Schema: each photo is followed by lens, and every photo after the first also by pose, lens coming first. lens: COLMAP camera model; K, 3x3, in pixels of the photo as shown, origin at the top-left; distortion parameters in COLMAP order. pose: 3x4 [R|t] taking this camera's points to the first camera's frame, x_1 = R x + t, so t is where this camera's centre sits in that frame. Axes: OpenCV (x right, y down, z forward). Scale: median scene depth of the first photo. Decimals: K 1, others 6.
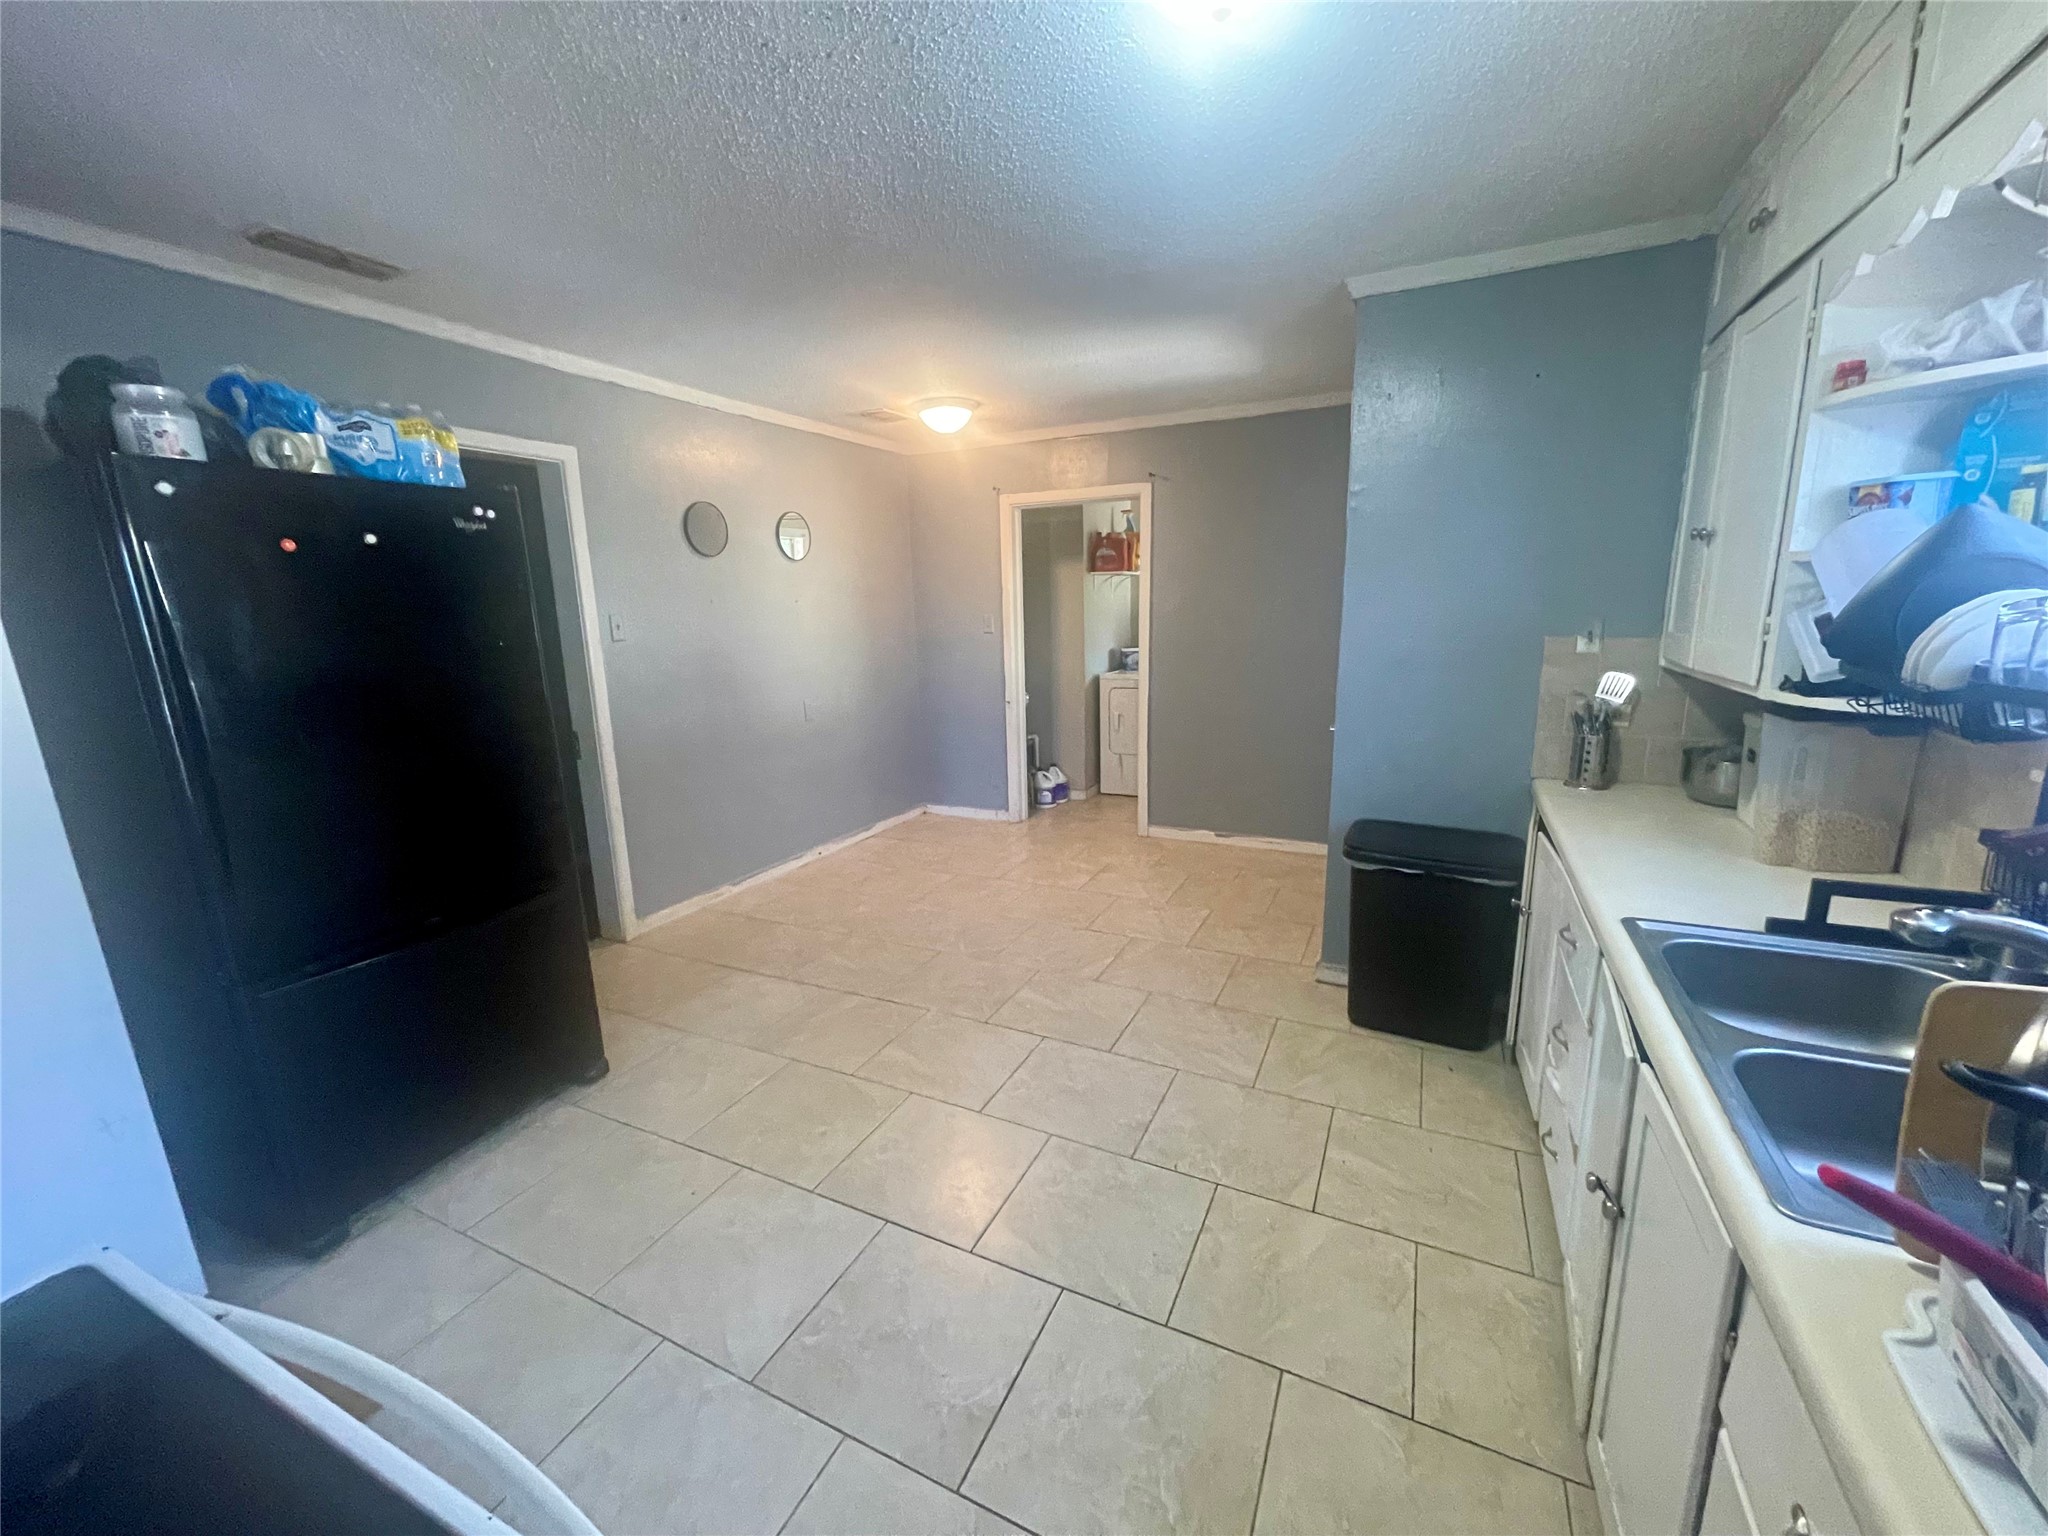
lens RADIAL K [[823.2, 0, 1015.7], [0, 823.2, 769.3], [0, 0, 1]] dist [-0.000089, -0.000081]
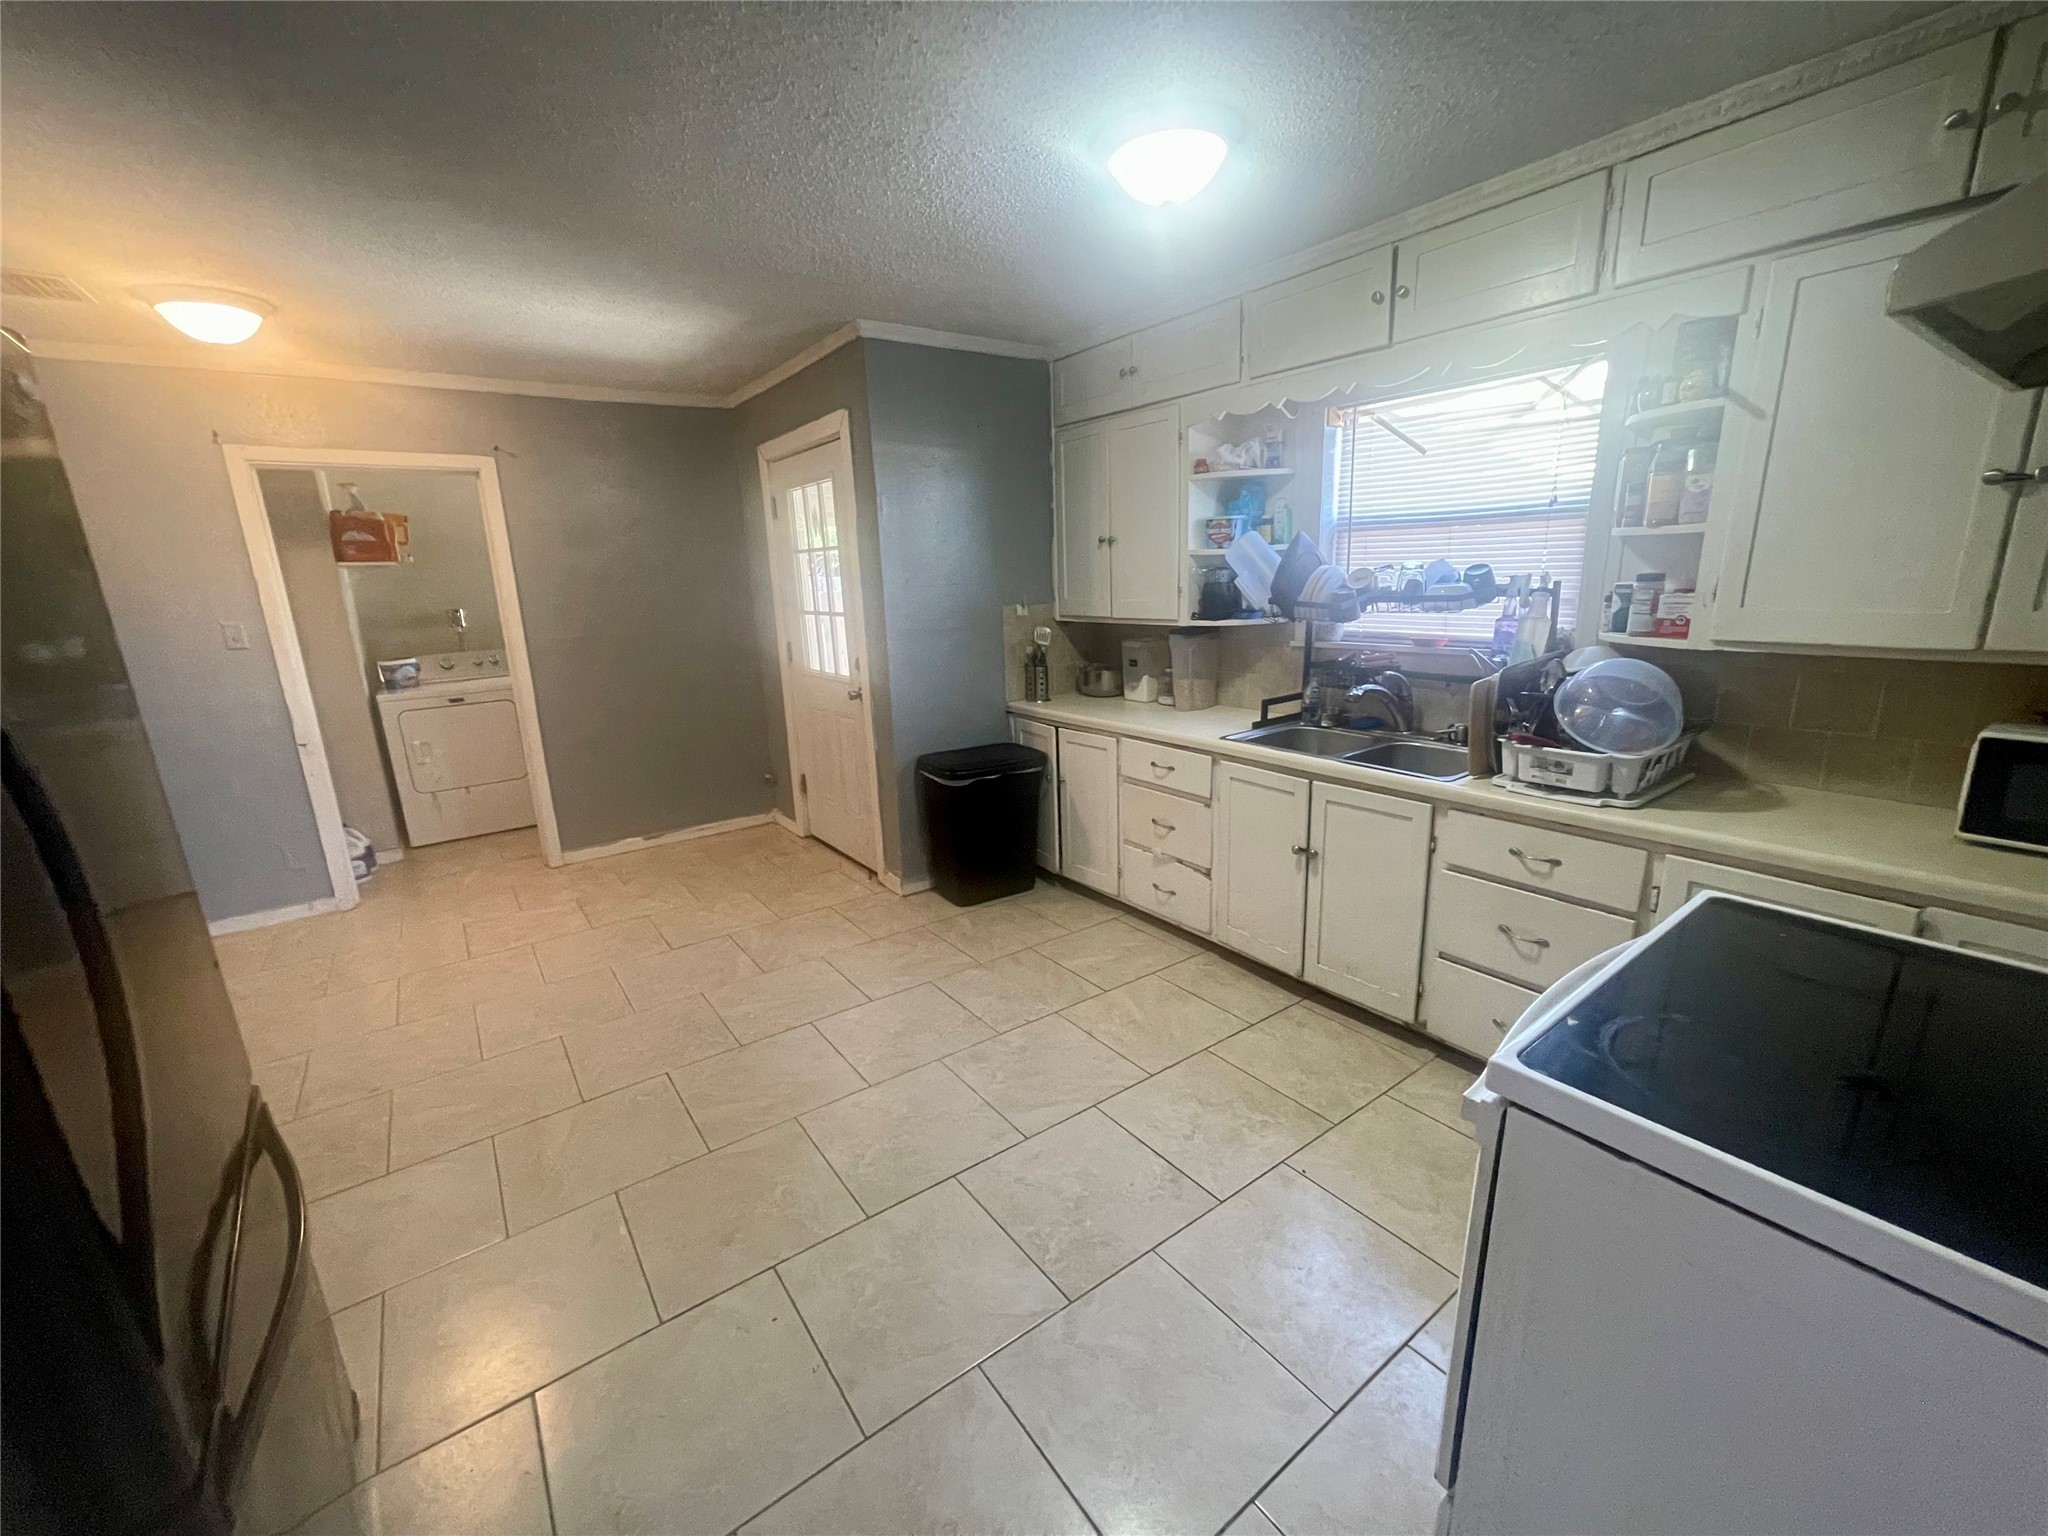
lens RADIAL K [[823.2, 0, 1018.0], [0, 823.2, 768.7], [0, 0, 1]] dist [-0.000089, -0.000081]
pose [[0.475680, -0.198777, 0.856864, -0.656409], [0.202791, 0.972673, 0.113065, -0.036209], [-0.855923, 0.119981, 0.502991, 0.255173]]
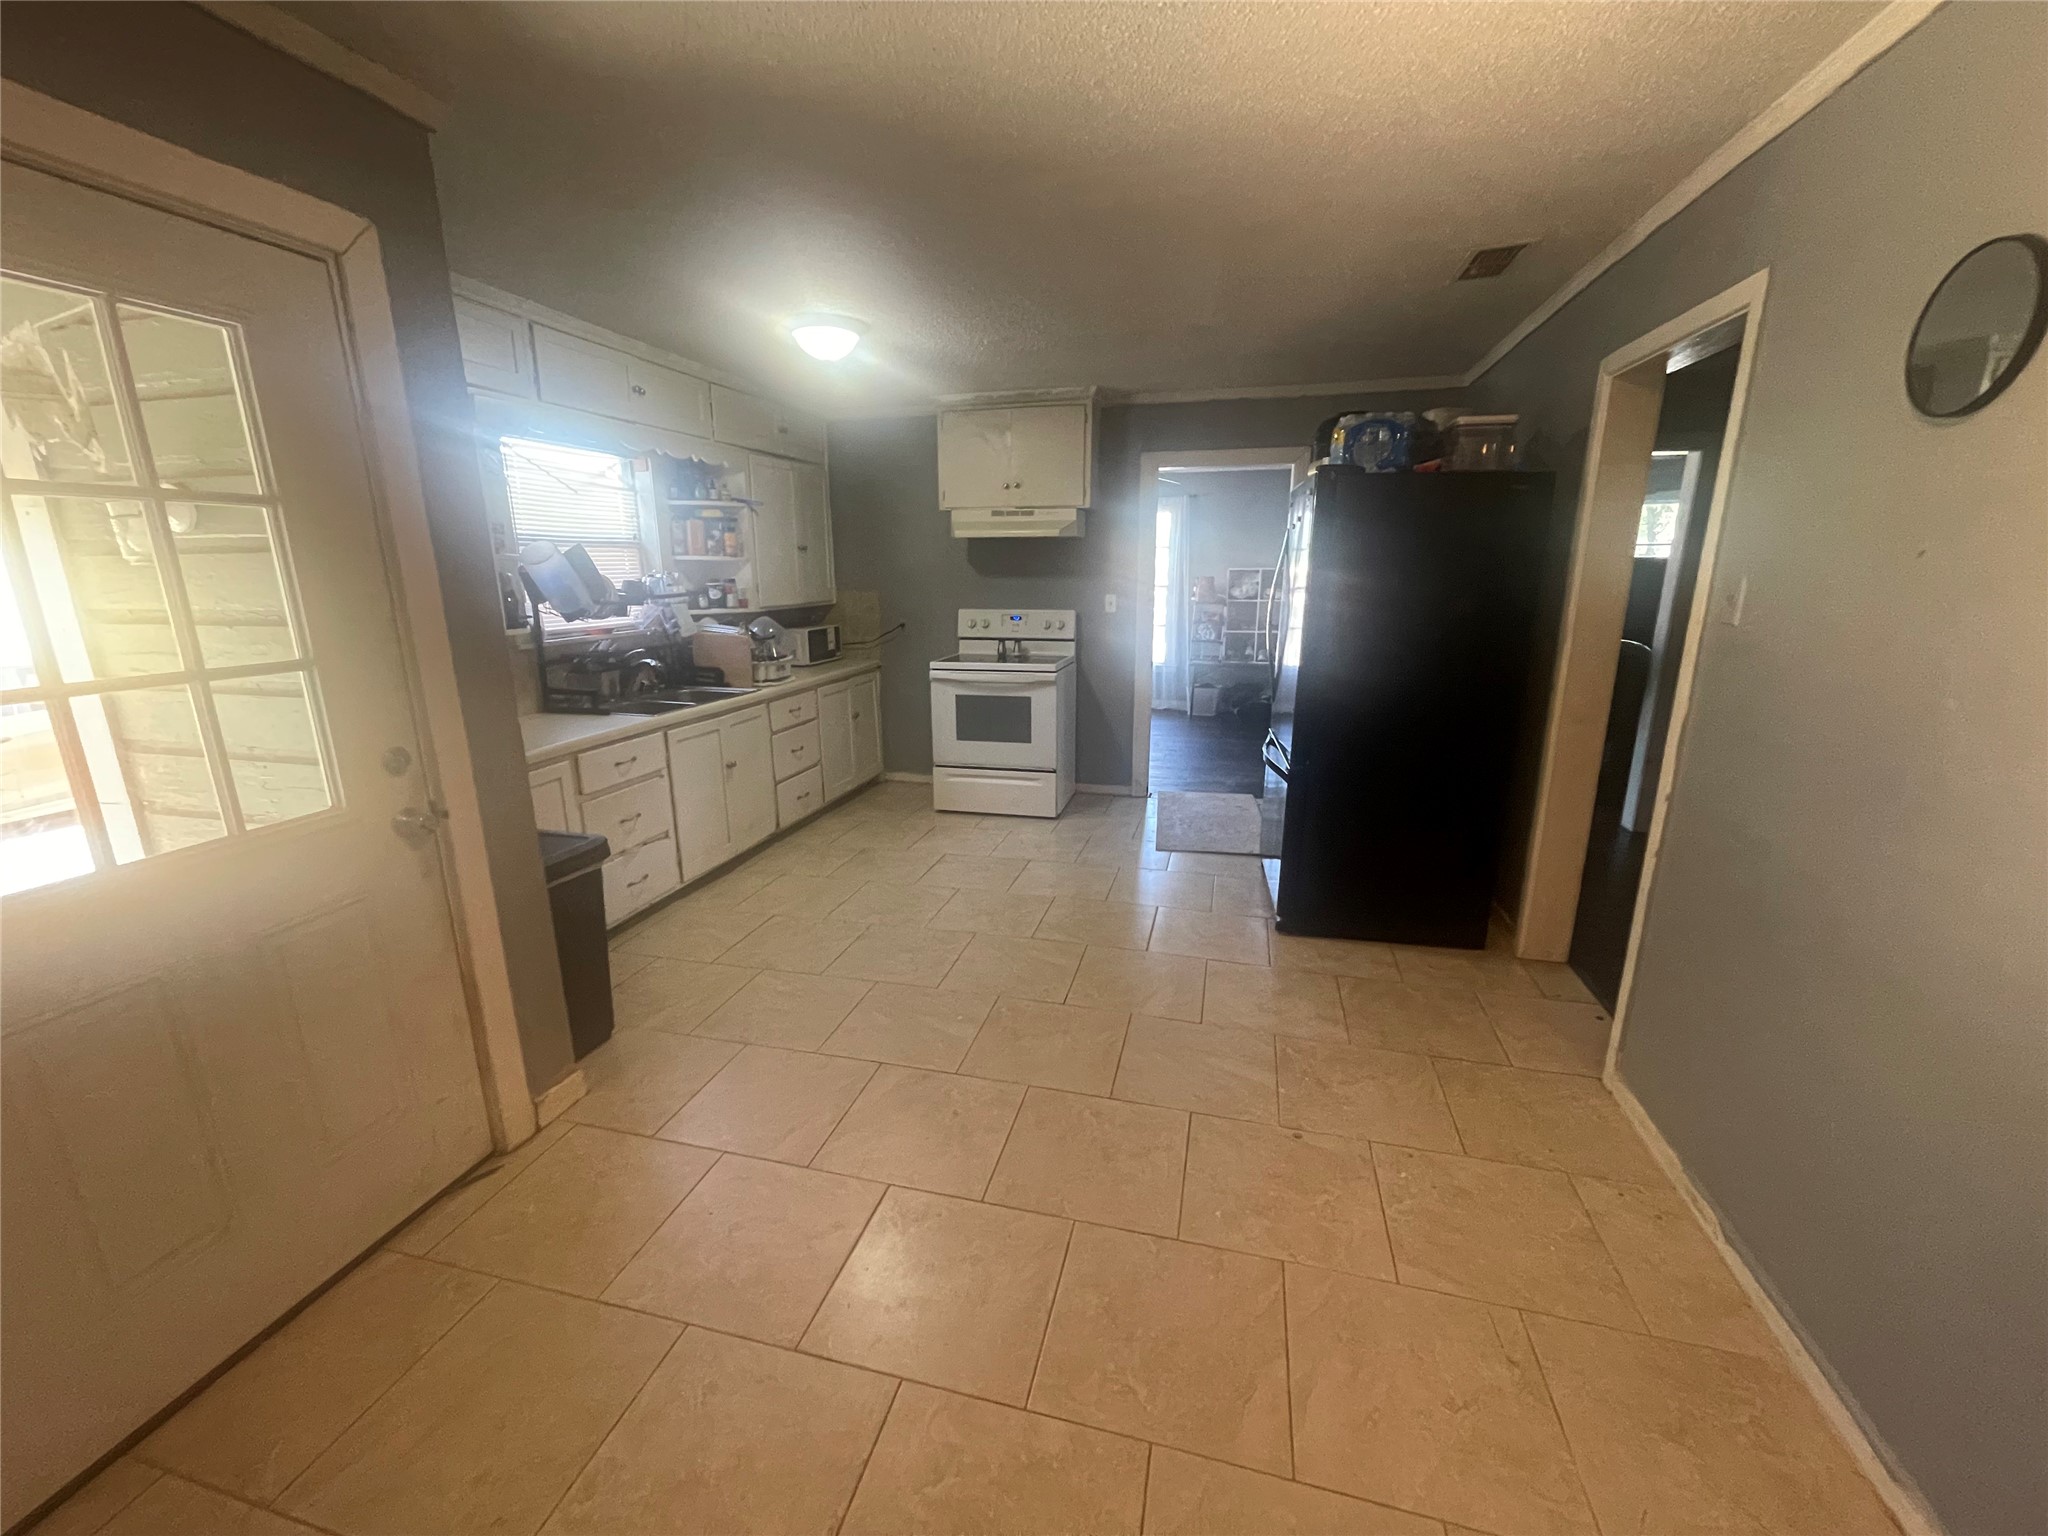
lens RADIAL K [[823.2, 0, 1031.5], [0, 823.2, 776.3], [0, 0, 1]] dist [-0.000089, -0.000081]
pose [[-0.977899, 0.074846, -0.195220, 0.119763], [-0.019179, 0.897678, 0.440235, -0.403405], [0.208194, 0.434249, -0.876403, 1.915099]]
